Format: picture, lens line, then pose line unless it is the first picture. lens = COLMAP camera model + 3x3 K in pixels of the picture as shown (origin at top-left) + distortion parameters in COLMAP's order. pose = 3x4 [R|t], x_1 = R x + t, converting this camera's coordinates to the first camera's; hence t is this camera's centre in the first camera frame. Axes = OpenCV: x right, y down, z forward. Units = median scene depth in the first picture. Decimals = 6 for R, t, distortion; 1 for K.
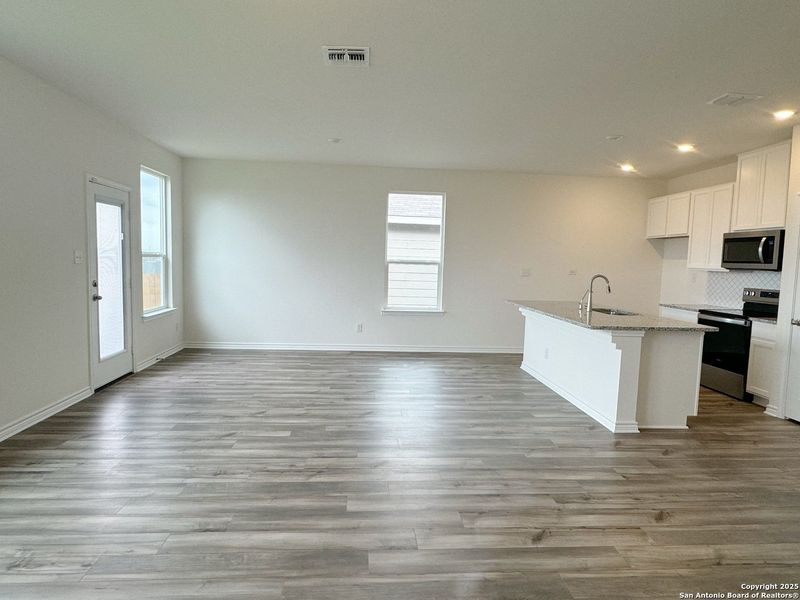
lens RADIAL K [[485.8, 0, 423.5], [0, 485.8, 299.2], [0, 0, 1]] dist [-0.000362, -0.000927]
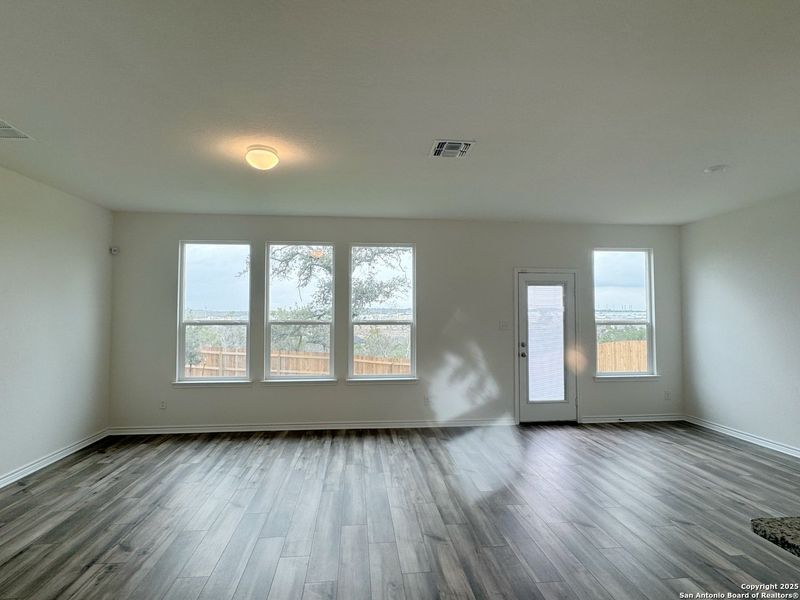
lens RADIAL K [[431.0, 0, 400.0], [0, 431.0, 300.0], [0, 0, 1]] dist [-0.000663, -0.000181]
pose [[0.015340, -0.076243, -0.996971, 0.788615], [-0.080916, 0.993724, -0.077240, -0.048834], [0.996603, 0.081856, 0.009075, 0.898864]]
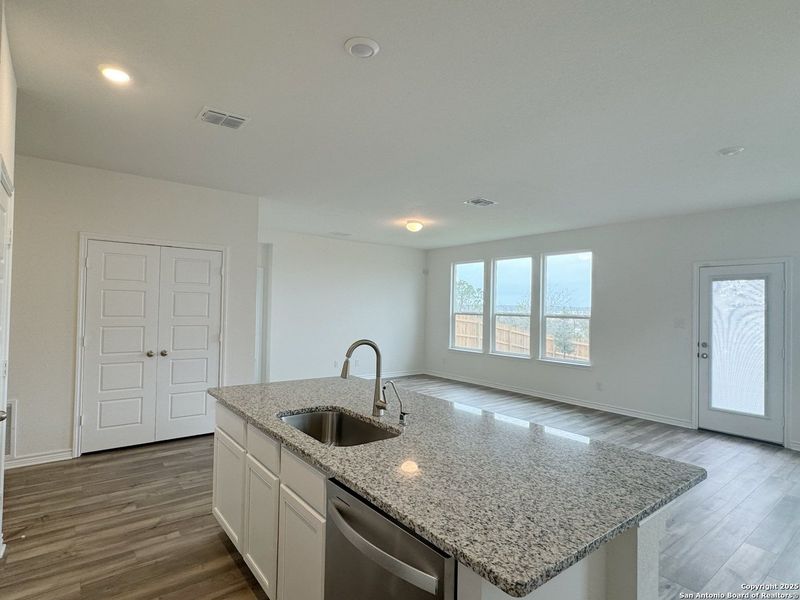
lens RADIAL K [[431.0, 0, 400.0], [0, 431.0, 300.0], [0, 0, 1]] dist [-0.000663, -0.000181]
pose [[-0.837927, -0.057215, -0.542775, 0.885573], [-0.090947, 0.995223, 0.035494, -0.166164], [0.538151, 0.079106, -0.839128, 2.161788]]
